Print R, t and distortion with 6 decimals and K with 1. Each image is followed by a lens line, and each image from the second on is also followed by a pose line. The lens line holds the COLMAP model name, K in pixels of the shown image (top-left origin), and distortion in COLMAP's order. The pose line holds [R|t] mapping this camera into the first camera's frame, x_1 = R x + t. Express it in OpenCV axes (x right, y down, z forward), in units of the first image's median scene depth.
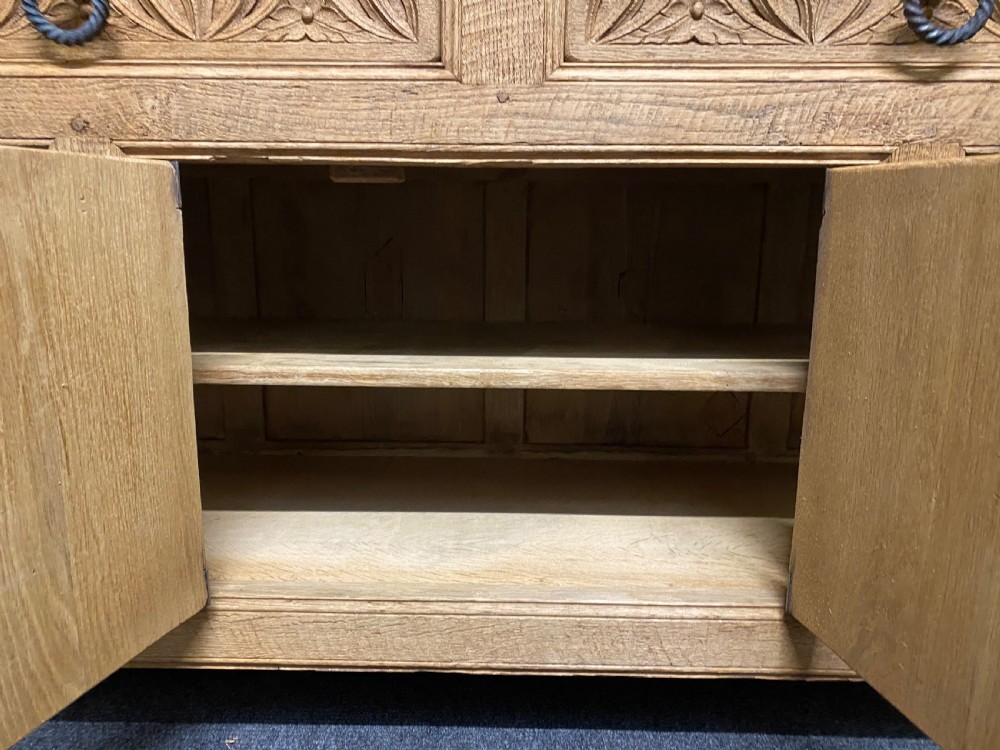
lens RADIAL K [[768.2, 0, 500.0], [0, 768.2, 375.0], [0, 0, 1]] dist [0.003038, -0.006097]
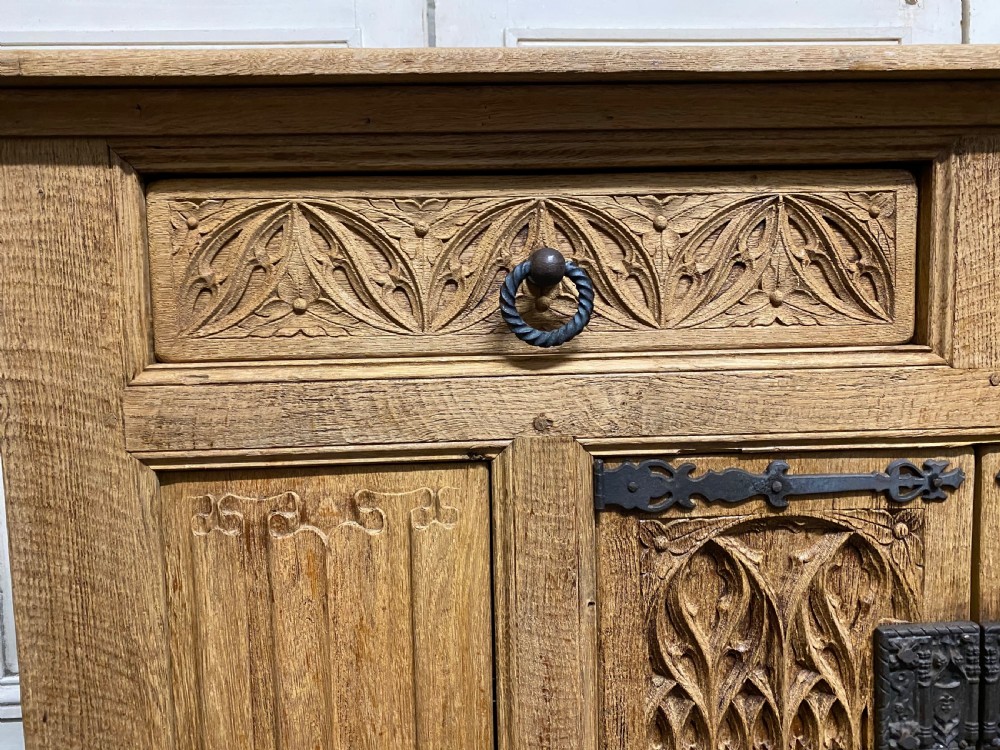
lens RADIAL K [[771.8, 0, 500.0], [0, 771.8, 375.0], [0, 0, 1]] dist [0.019173, -0.018222]
pose [[0.996931, -0.037441, 0.068758, -0.662170], [0.045983, 0.990812, -0.127187, -0.271395], [-0.063364, 0.129959, 0.989493, 0.092785]]
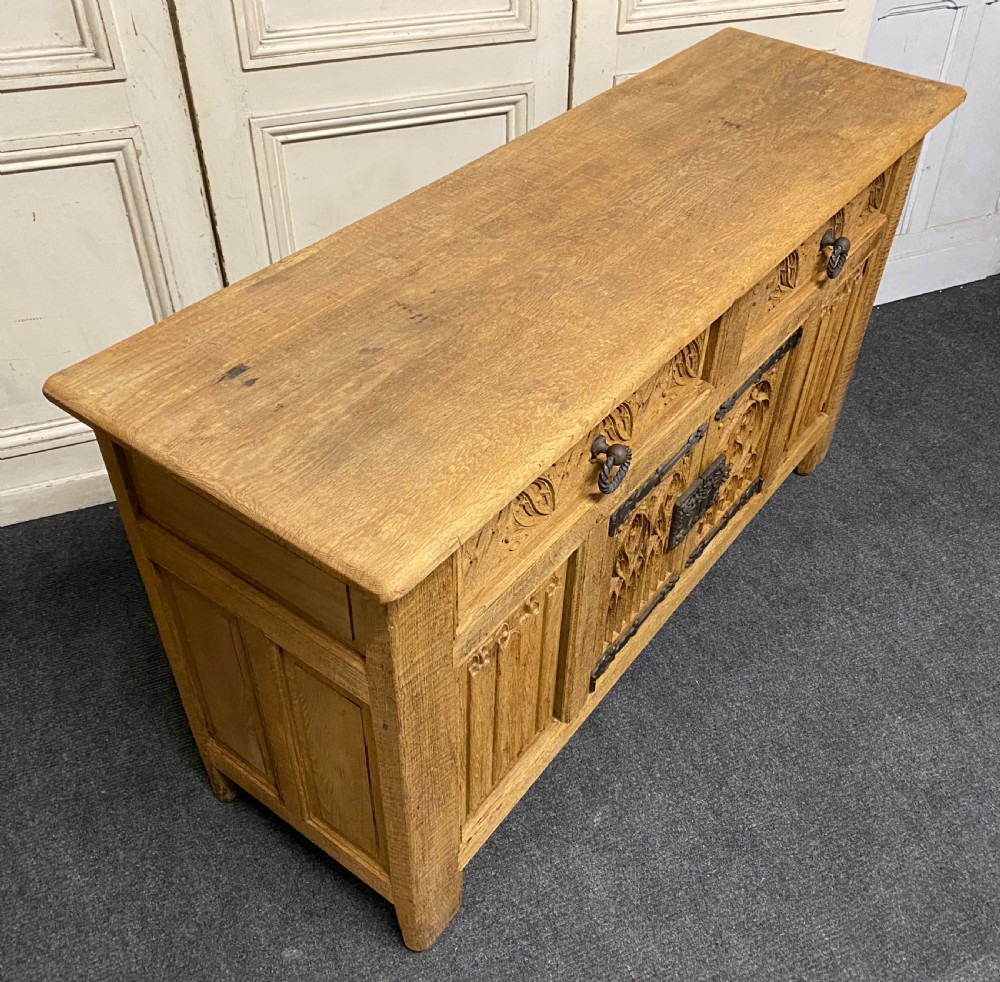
lens RADIAL K [[1012.4, 0, 544.0], [0, 1012.4, 487.1], [0, 0, 1]] dist [0.044051, -0.074032]
pose [[0.567902, -0.540026, 0.621176, -1.914603], [0.133525, 0.805129, 0.577873, -1.638755], [-0.812194, -0.245233, 0.529342, -0.016935]]
